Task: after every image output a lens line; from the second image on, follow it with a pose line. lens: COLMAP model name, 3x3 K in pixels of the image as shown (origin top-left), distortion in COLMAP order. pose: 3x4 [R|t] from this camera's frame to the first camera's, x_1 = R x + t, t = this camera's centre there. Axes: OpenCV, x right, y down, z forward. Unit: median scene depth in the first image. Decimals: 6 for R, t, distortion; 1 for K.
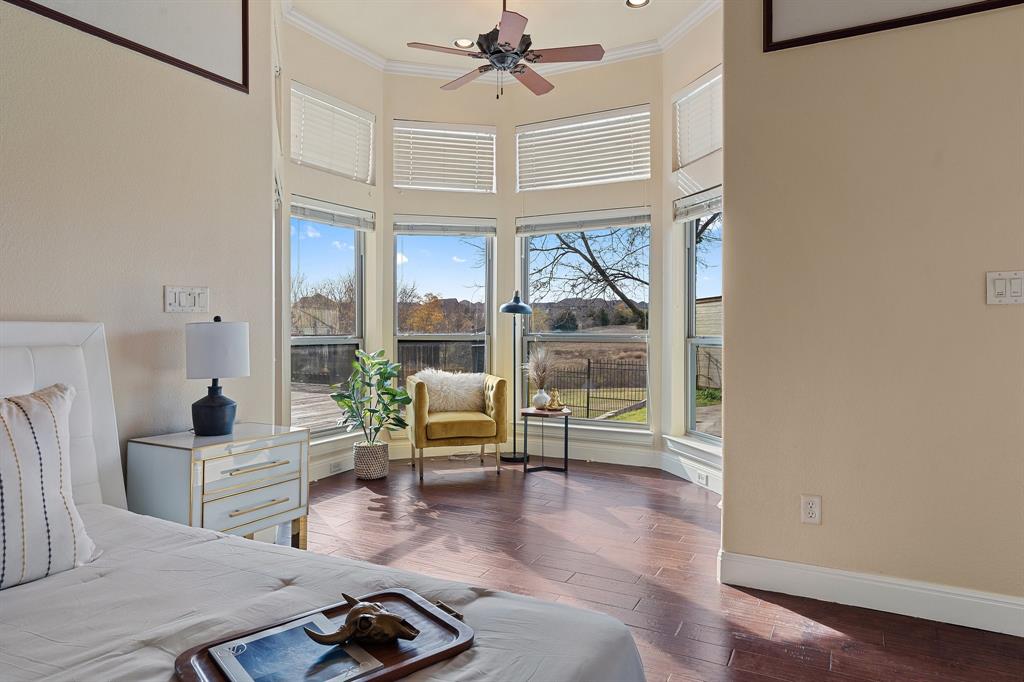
lens RADIAL K [[649.1, 0, 528.3], [0, 649.1, 308.8], [0, 0, 1]] dist [-0.005556, 0.000082]
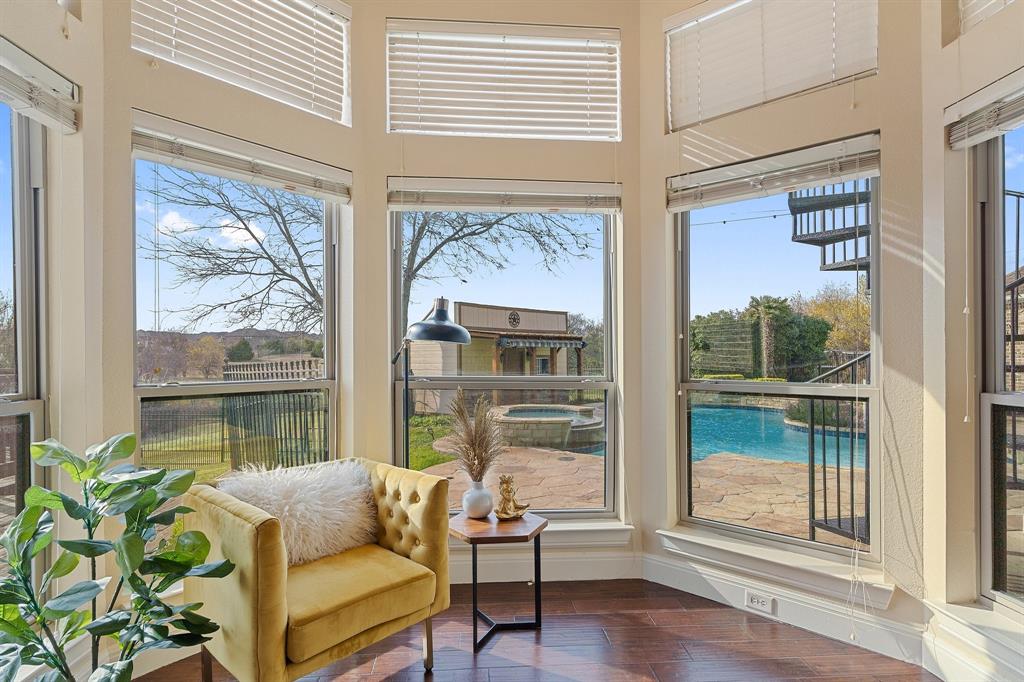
lens RADIAL K [[517.8, 0, 517.0], [0, 517.8, 353.5], [0, 0, 1]] dist [-0.006973, 0.001726]
pose [[0.847023, 0.005942, 0.531523, -0.186825], [-0.018540, 0.999659, 0.018371, 0.007767], [-0.531233, -0.025415, 0.846845, 0.617129]]
